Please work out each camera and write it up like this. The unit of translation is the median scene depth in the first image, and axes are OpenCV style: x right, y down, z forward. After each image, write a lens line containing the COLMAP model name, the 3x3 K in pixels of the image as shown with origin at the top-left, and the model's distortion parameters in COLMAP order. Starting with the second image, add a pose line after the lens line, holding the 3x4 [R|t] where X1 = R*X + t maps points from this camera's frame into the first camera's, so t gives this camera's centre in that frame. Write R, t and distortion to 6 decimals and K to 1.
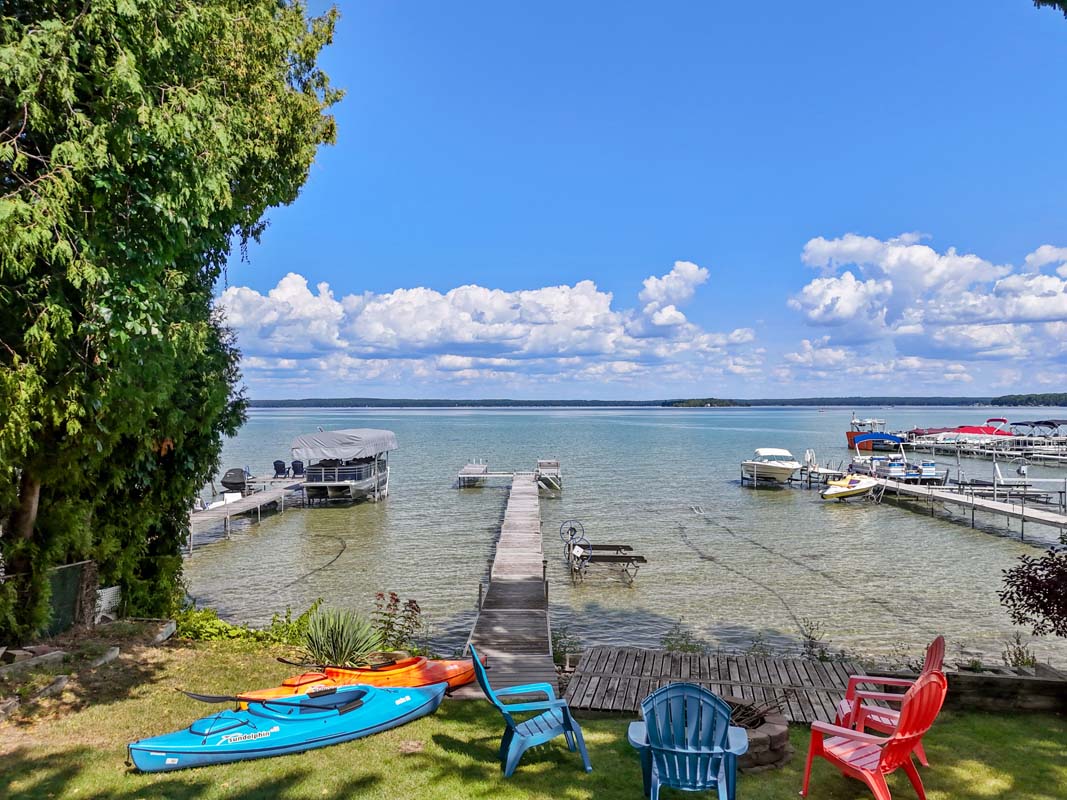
lens RADIAL K [[792.2, 0, 539.9], [0, 792.2, 396.1], [0, 0, 1]] dist [0.057201, -0.042093]
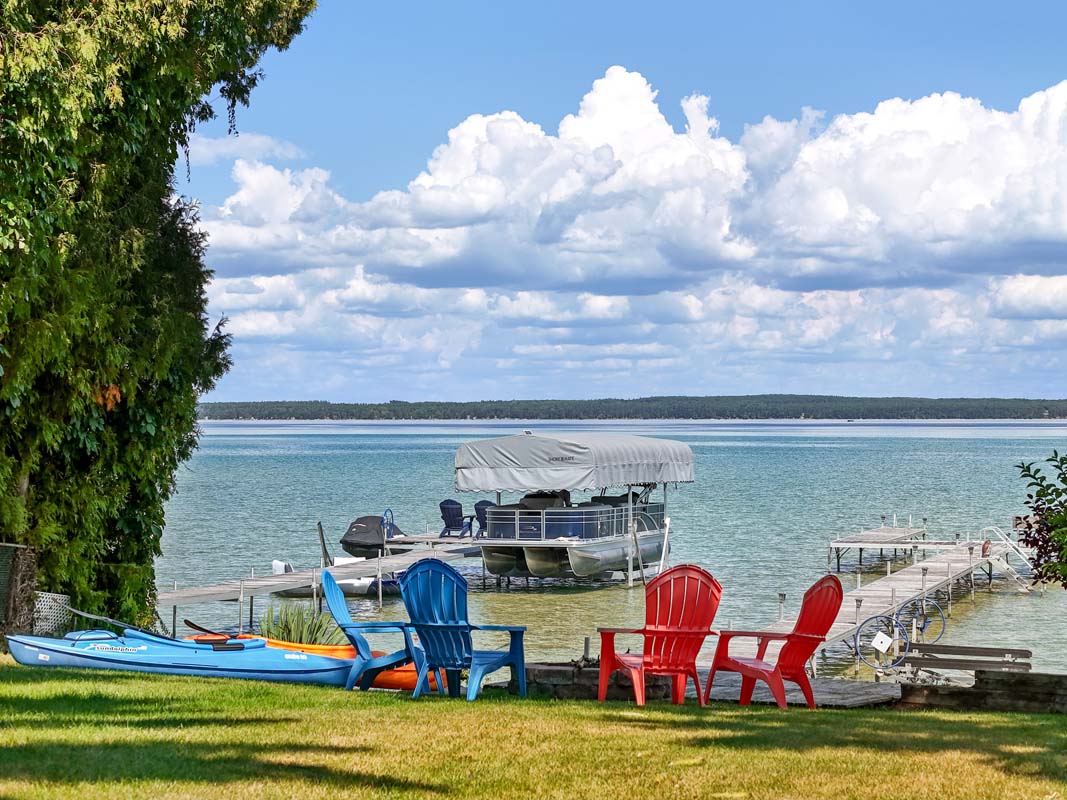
lens RADIAL K [[2172.6, 0, 532.6], [0, 2172.6, 400.3], [0, 0, 1]] dist [-0.020584, 0.000000]
pose [[0.941626, -0.001303, -0.336657, 0.181045], [0.002832, 0.999988, 0.004052, 0.018564], [0.336648, -0.004769, 0.941619, -0.238760]]
